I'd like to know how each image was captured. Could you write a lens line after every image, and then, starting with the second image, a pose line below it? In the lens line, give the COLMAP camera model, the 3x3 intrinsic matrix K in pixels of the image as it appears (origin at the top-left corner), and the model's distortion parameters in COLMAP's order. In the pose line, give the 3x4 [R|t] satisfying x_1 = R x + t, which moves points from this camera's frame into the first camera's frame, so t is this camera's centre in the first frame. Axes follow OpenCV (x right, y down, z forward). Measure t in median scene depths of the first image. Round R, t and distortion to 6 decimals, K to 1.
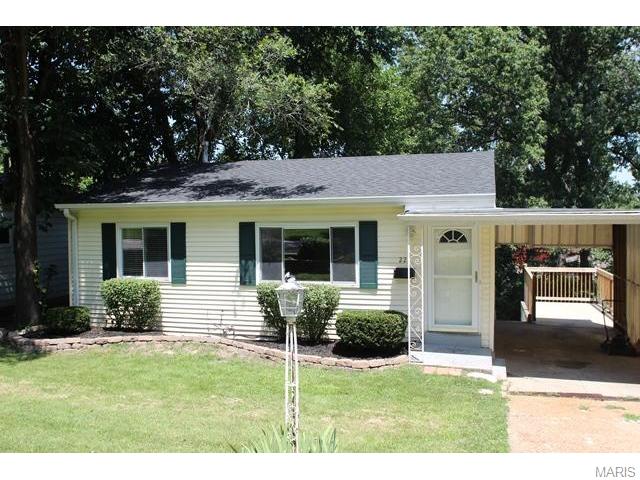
lens RADIAL K [[591.0, 0, 320.0], [0, 591.0, 240.0], [0, 0, 1]] dist [-0.081344, 0.058484]
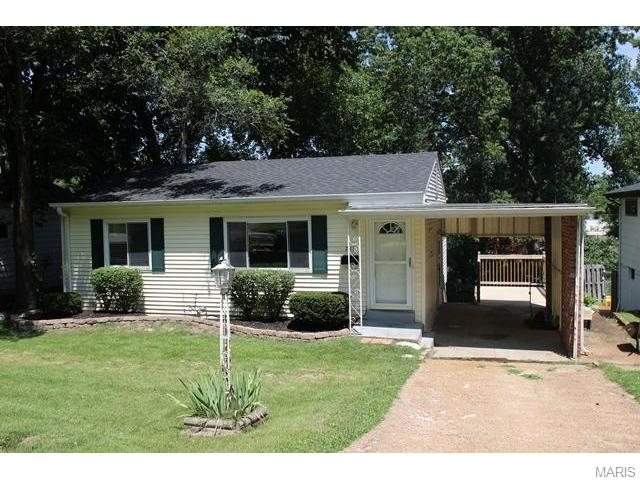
lens RADIAL K [[591.0, 0, 320.0], [0, 591.0, 240.0], [0, 0, 1]] dist [-0.081344, 0.058484]
pose [[0.999888, -0.009990, 0.011170, 0.066911], [0.009832, 0.999852, 0.014107, -0.000406], [-0.011309, -0.013996, 0.999838, -0.158823]]
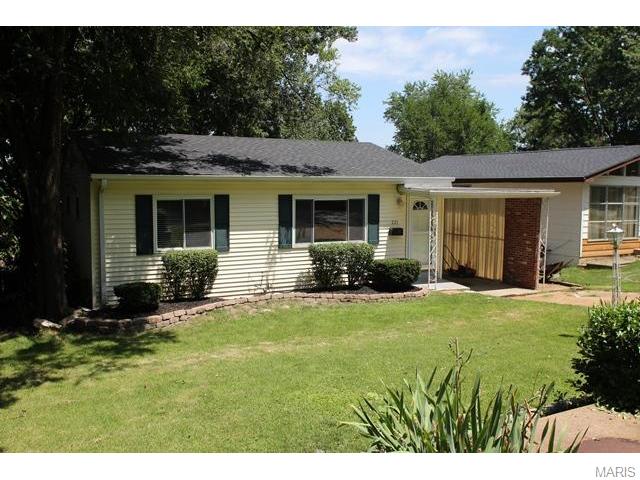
lens RADIAL K [[591.0, 0, 320.0], [0, 591.0, 240.0], [0, 0, 1]] dist [-0.081344, 0.058484]
pose [[0.716447, -0.049679, 0.695871, -0.907469], [0.012828, 0.998231, 0.058057, -0.007739], [-0.697524, -0.032669, 0.715817, 0.110337]]
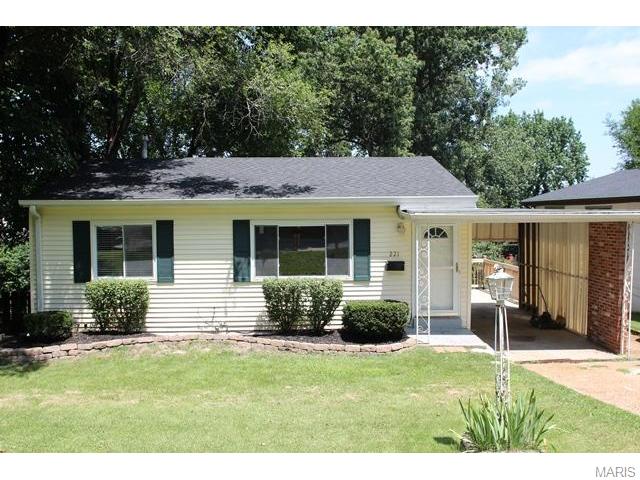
lens RADIAL K [[591.0, 0, 320.0], [0, 591.0, 240.0], [0, 0, 1]] dist [-0.081344, 0.058484]
pose [[0.948594, -0.011109, 0.316300, -0.321595], [0.008738, 0.999922, 0.008914, -0.003577], [-0.316375, -0.005692, 0.948617, -0.010444]]
